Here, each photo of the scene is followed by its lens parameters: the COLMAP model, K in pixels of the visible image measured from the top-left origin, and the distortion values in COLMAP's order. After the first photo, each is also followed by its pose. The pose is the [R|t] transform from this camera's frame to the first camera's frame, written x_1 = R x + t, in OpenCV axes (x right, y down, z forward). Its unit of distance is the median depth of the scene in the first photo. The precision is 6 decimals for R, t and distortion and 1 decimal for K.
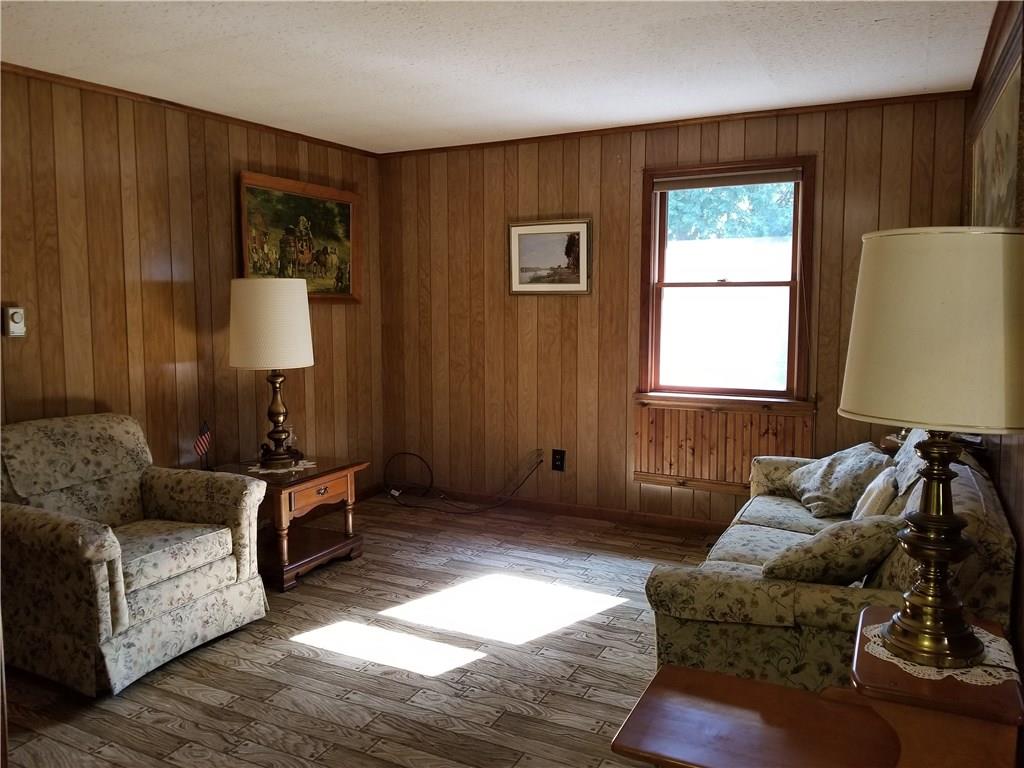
lens RADIAL K [[789.1, 0, 496.1], [0, 789.1, 366.1], [0, 0, 1]] dist [0.093422, -0.142993]
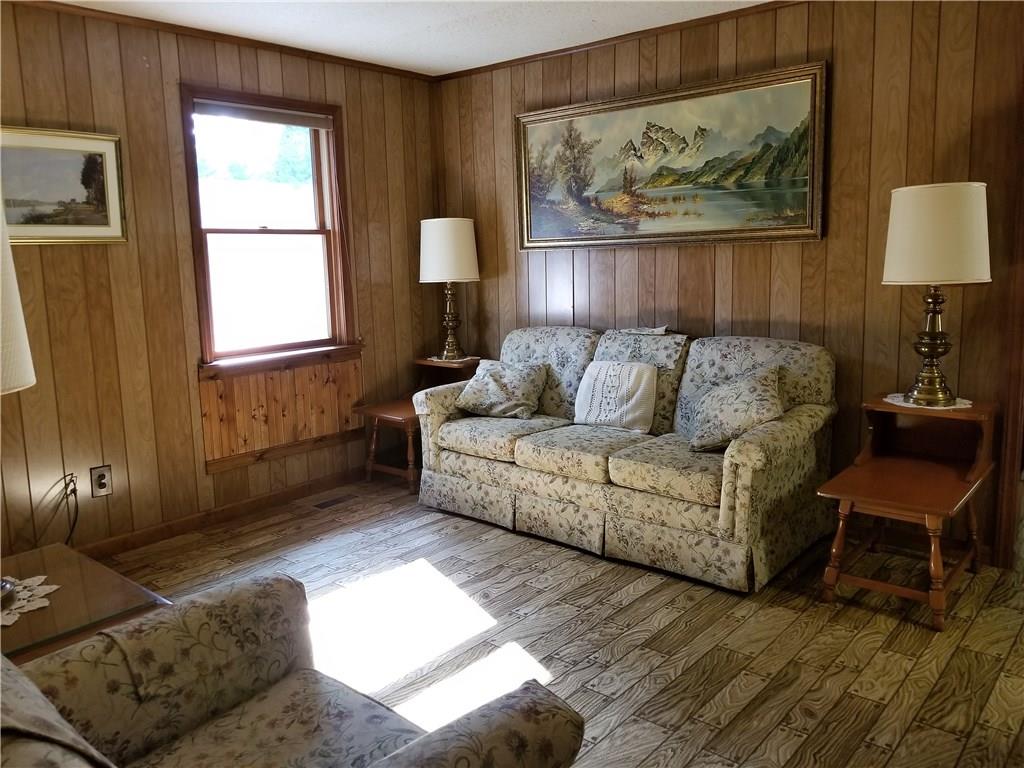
lens RADIAL K [[789.1, 0, 496.1], [0, 789.1, 366.1], [0, 0, 1]] dist [0.093422, -0.142993]
pose [[0.255193, -0.142621, 0.956314, -0.535848], [0.112106, 0.986755, 0.117245, -0.027096], [-0.960369, 0.077288, 0.267801, 0.505646]]
